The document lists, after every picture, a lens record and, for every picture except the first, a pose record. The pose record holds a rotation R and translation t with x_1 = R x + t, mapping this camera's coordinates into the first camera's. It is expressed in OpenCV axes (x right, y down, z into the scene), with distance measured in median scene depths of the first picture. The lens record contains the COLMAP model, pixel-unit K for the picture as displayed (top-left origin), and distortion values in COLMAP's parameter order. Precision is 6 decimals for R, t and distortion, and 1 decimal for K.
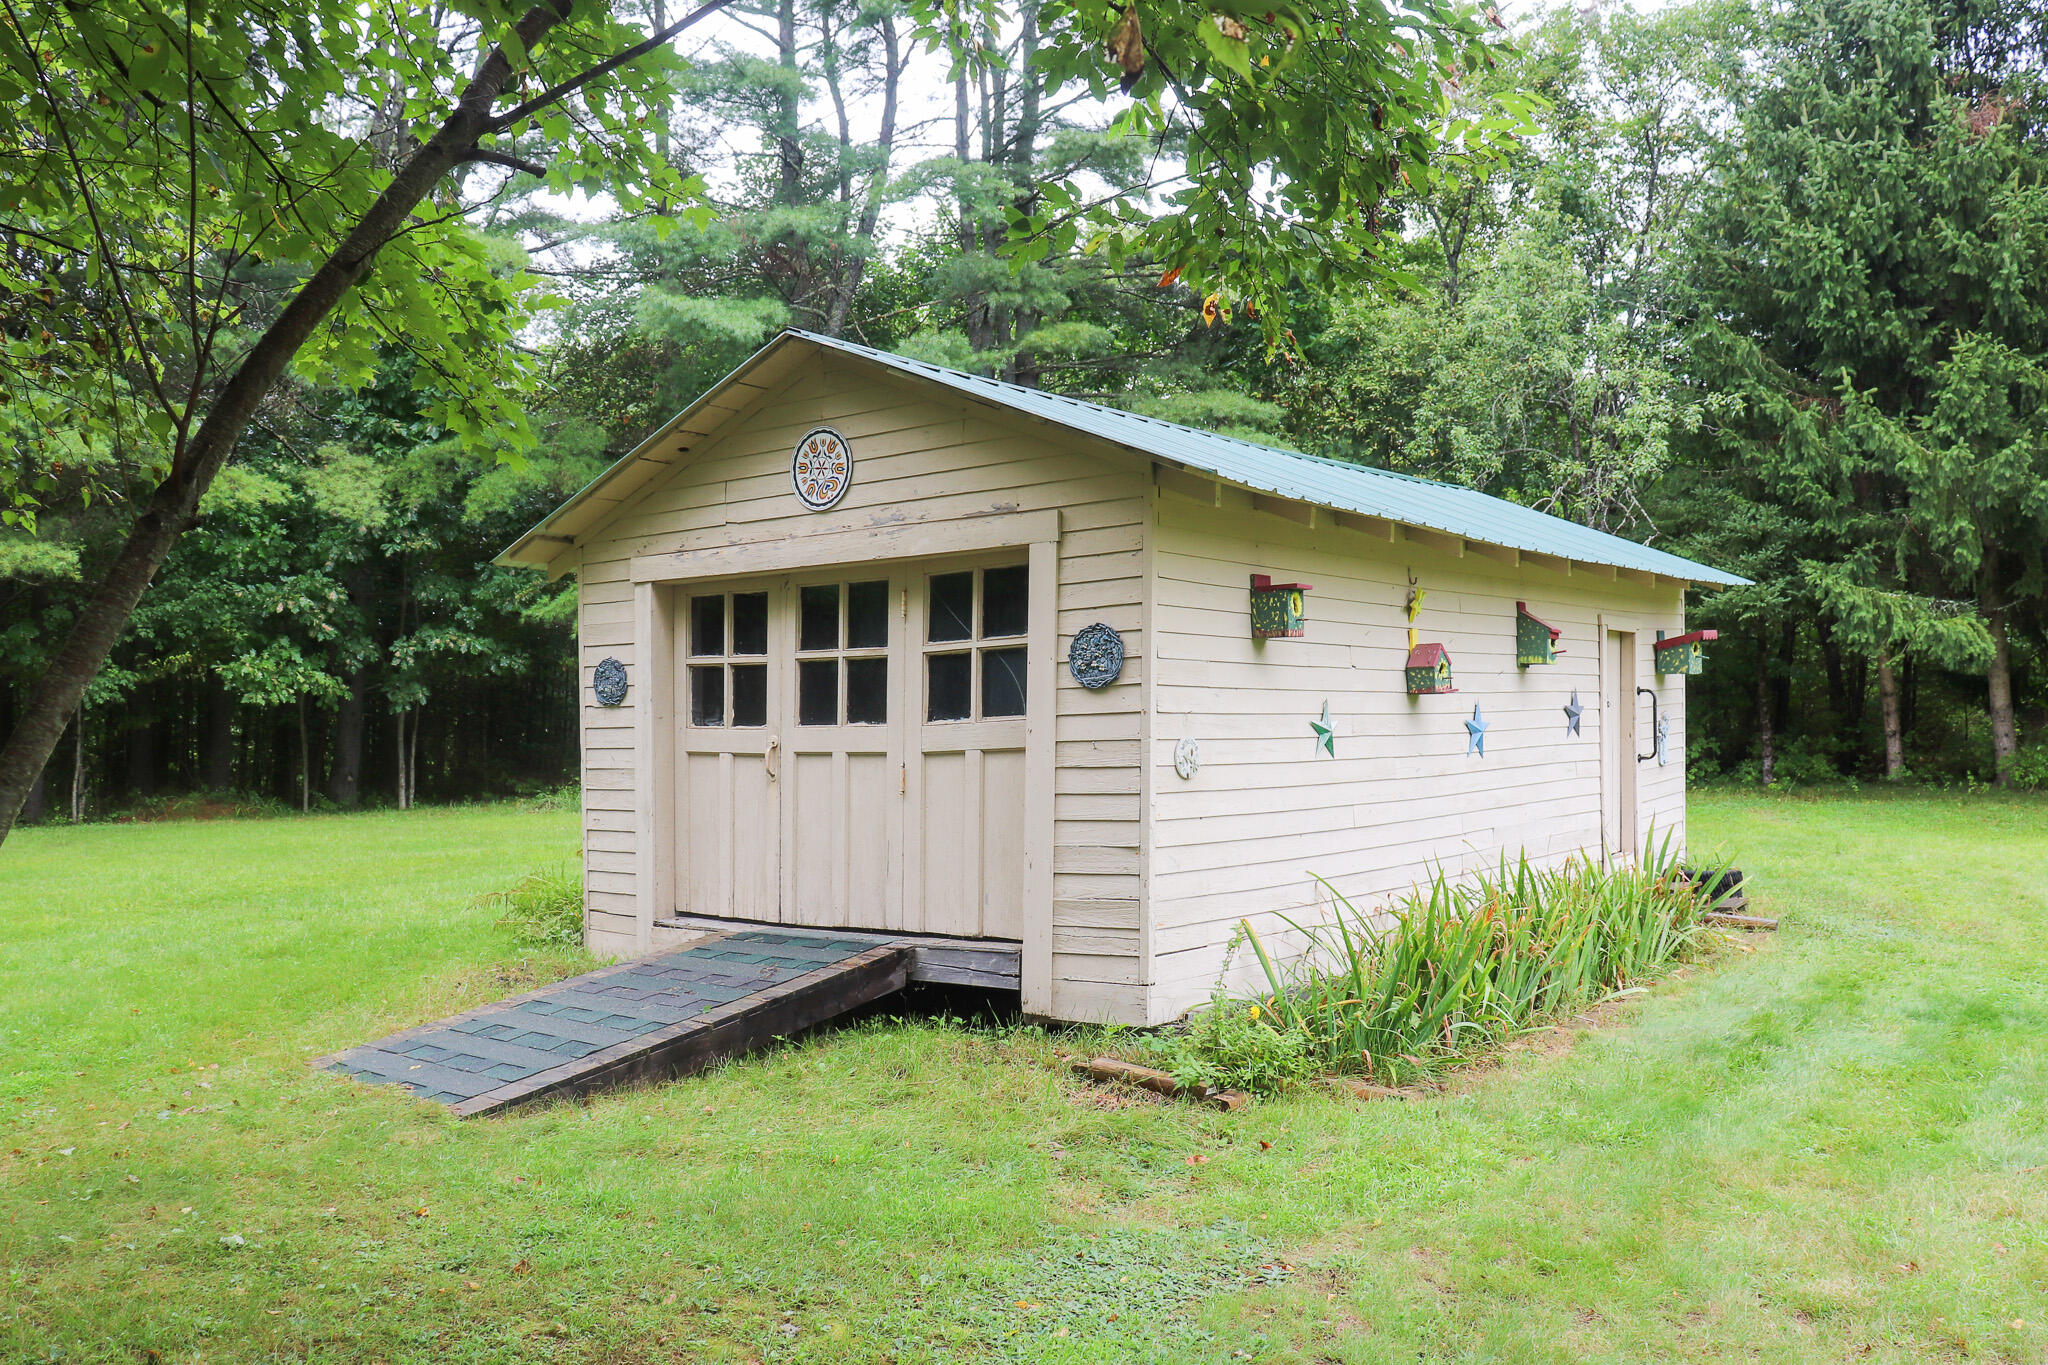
lens RADIAL K [[1695.5, 0, 1025.2], [0, 1695.5, 692.3], [0, 0, 1]] dist [-0.117485, -0.002417]
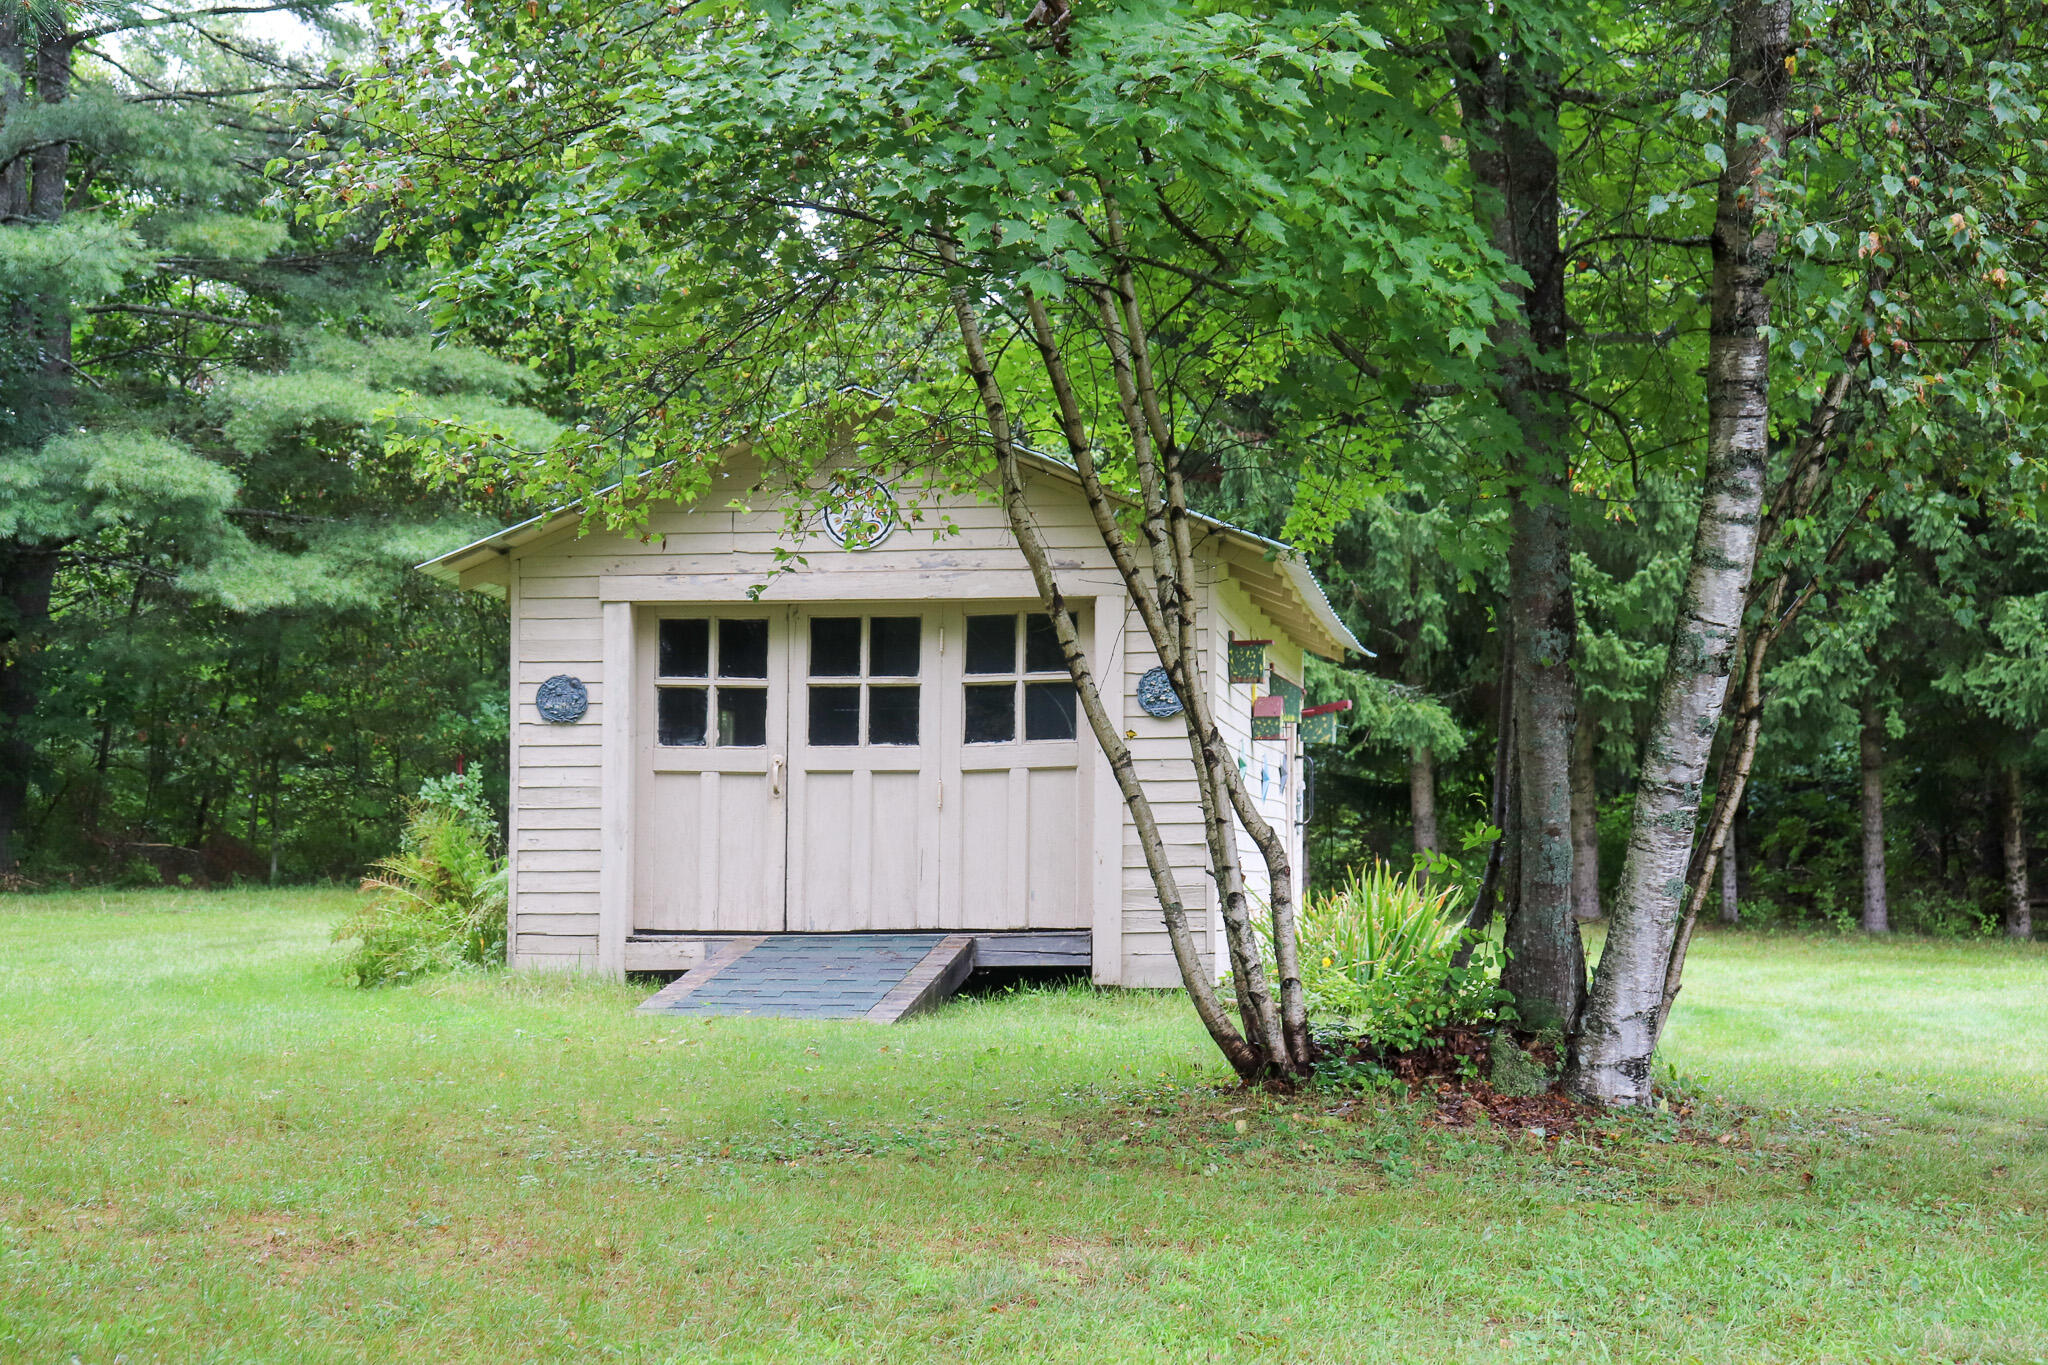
lens RADIAL K [[3329.8, 0, 1023.9], [0, 3329.8, 682.8], [0, 0, 1]] dist [-0.029160, 0.000000]
pose [[0.856311, 0.046767, 0.514338, -1.103902], [-0.023070, 0.998361, -0.052368, 0.087058], [-0.515944, 0.032977, 0.855987, -0.878930]]
